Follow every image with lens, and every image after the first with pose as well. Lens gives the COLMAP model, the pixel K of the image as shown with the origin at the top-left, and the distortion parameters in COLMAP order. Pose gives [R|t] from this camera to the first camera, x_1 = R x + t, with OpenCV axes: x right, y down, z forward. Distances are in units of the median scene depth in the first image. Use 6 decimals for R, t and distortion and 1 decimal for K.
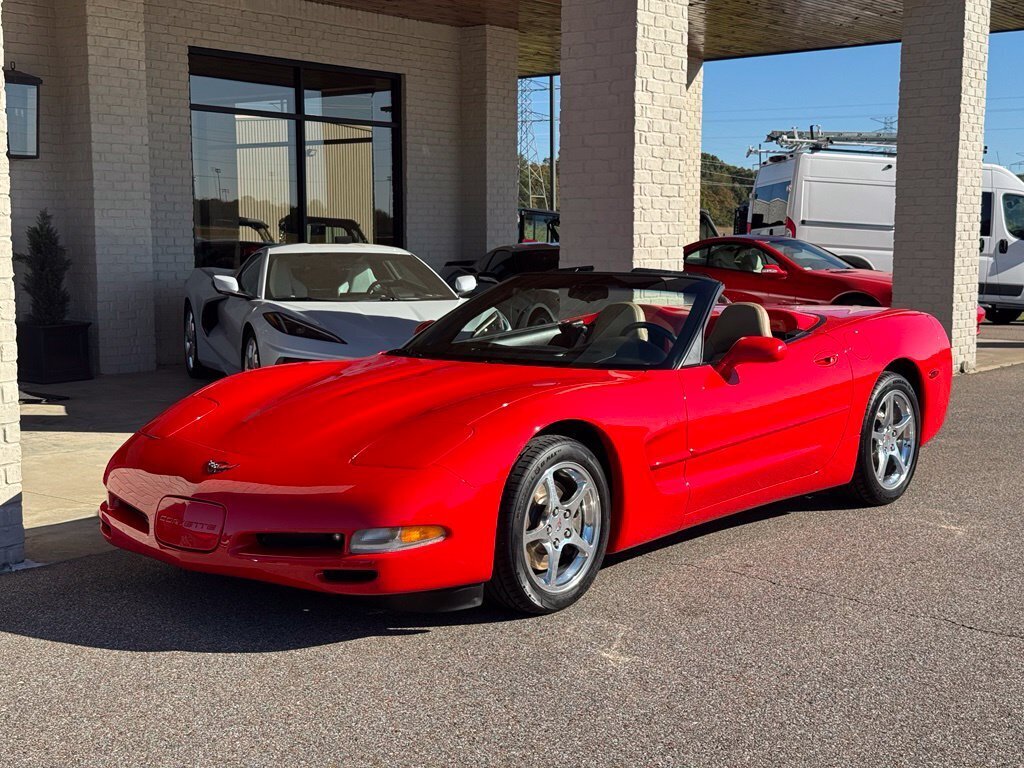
lens RADIAL K [[1431.6, 0, 516.0], [0, 1431.6, 385.3], [0, 0, 1]] dist [0.132173, 0.000000]
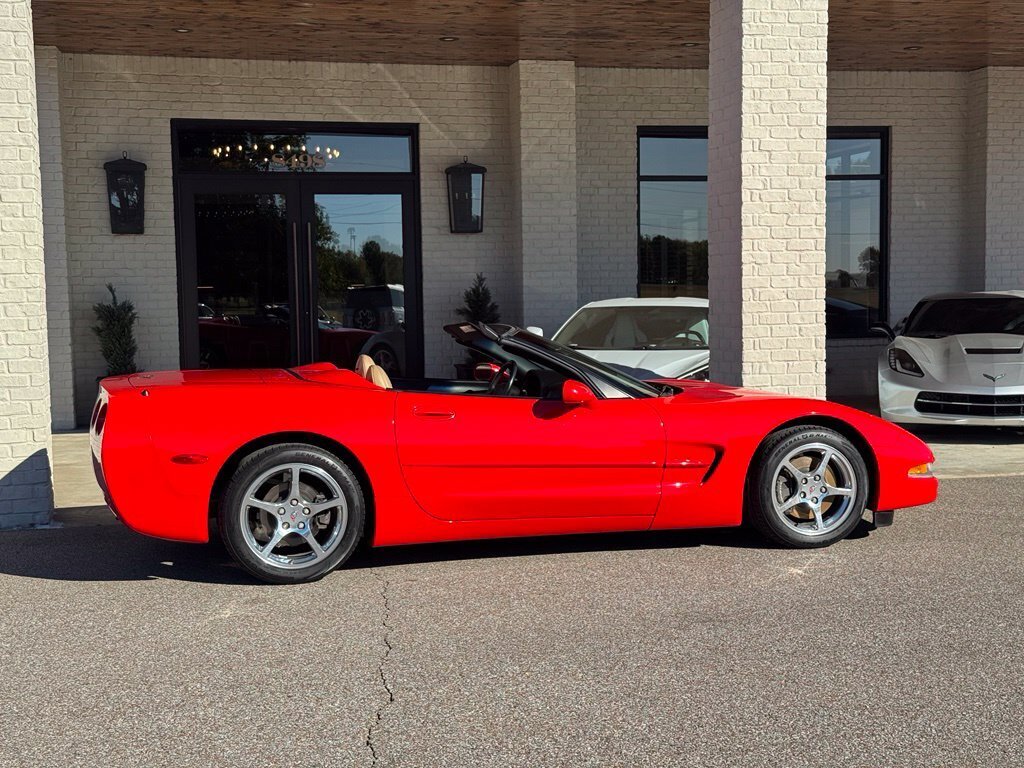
lens RADIAL K [[1431.6, 0, 517.0], [0, 1431.6, 383.1], [0, 0, 1]] dist [0.132173, 0.000000]
pose [[0.794302, 0.027589, -0.606897, 0.518113], [-0.048306, 0.998674, -0.017823, -0.009379], [0.605600, 0.043473, 0.794581, 0.069506]]
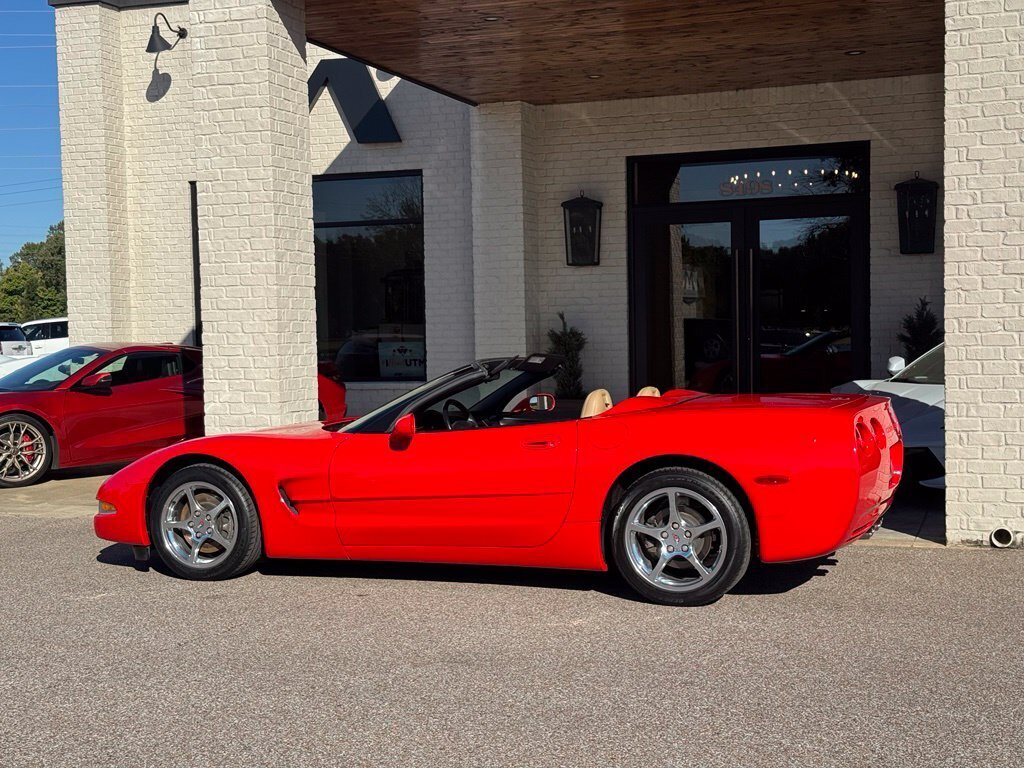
lens RADIAL K [[1431.6, 0, 511.4], [0, 1431.6, 386.6], [0, 0, 1]] dist [0.132173, 0.000000]
pose [[0.316749, 0.037659, -0.947761, 0.768978], [-0.082461, 0.996522, 0.012038, -0.044917], [0.944918, 0.074340, 0.318753, 0.398629]]
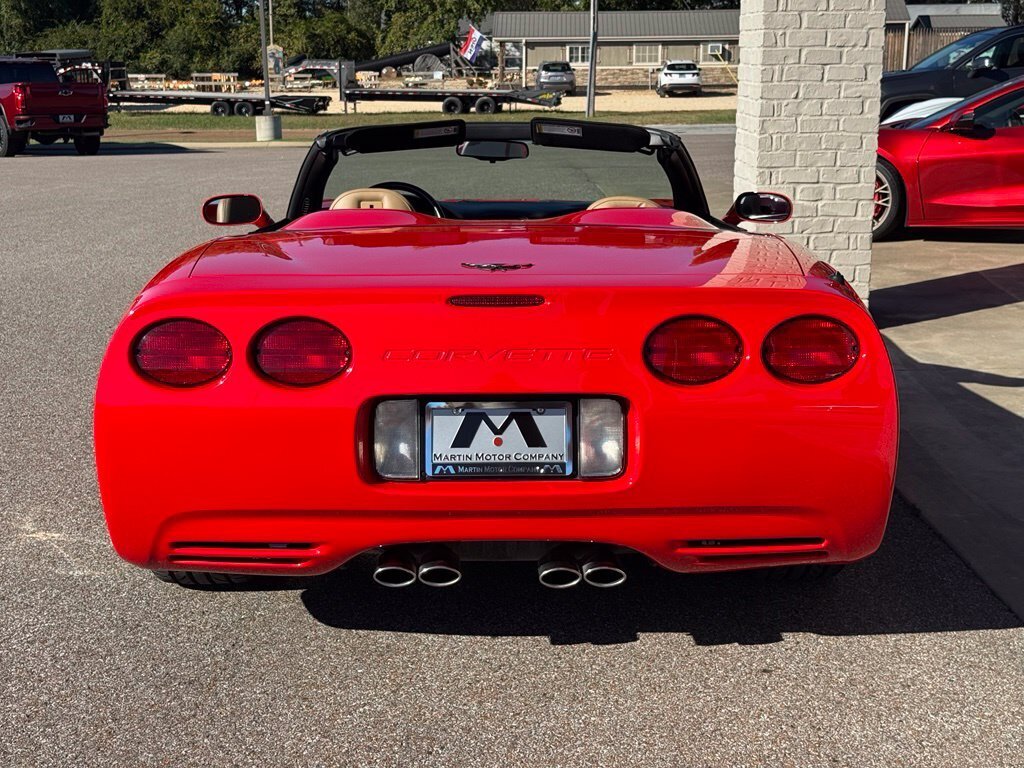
lens RADIAL K [[1431.6, 0, 512.8], [0, 1431.6, 383.4], [0, 0, 1]] dist [0.132173, 0.000000]
pose [[-0.761416, 0.150429, -0.630569, 0.343697], [-0.062586, 0.951103, 0.302468, -0.111970], [0.645236, 0.269768, -0.714770, 1.001119]]
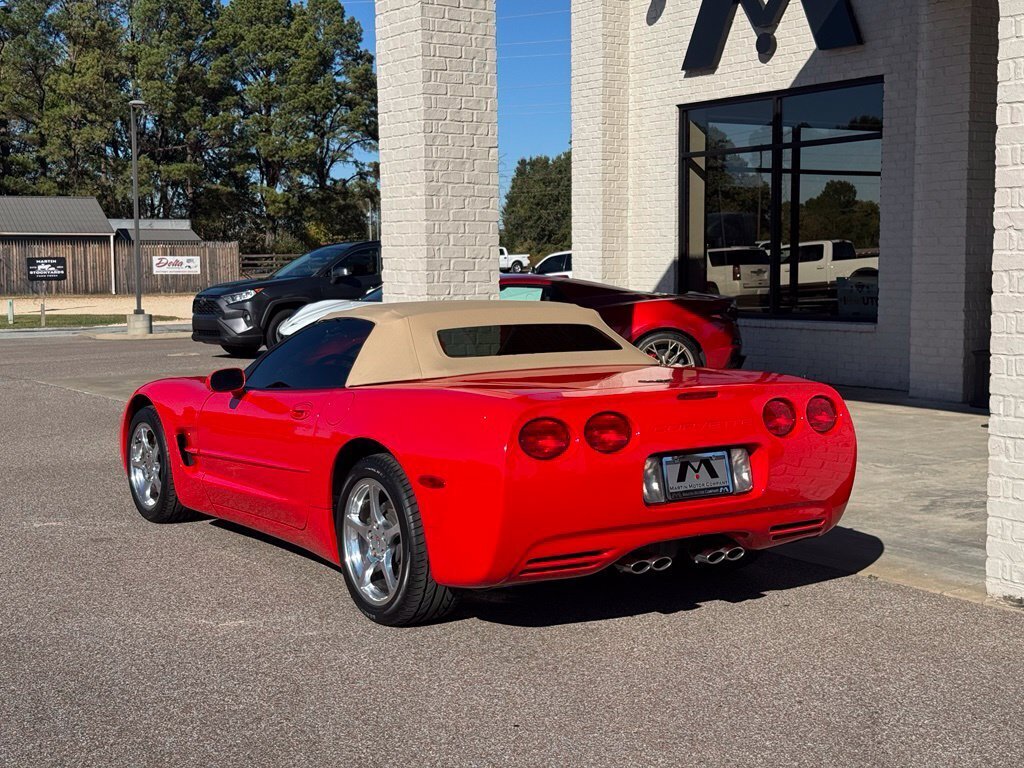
lens RADIAL K [[1431.6, 0, 513.9], [0, 1431.6, 380.8], [0, 0, 1]] dist [0.132173, 0.000000]
pose [[-0.297449, 0.087576, -0.950713, 0.662372], [-0.092544, 0.988450, 0.120007, -0.101777], [0.950242, 0.123678, -0.285909, 0.875685]]
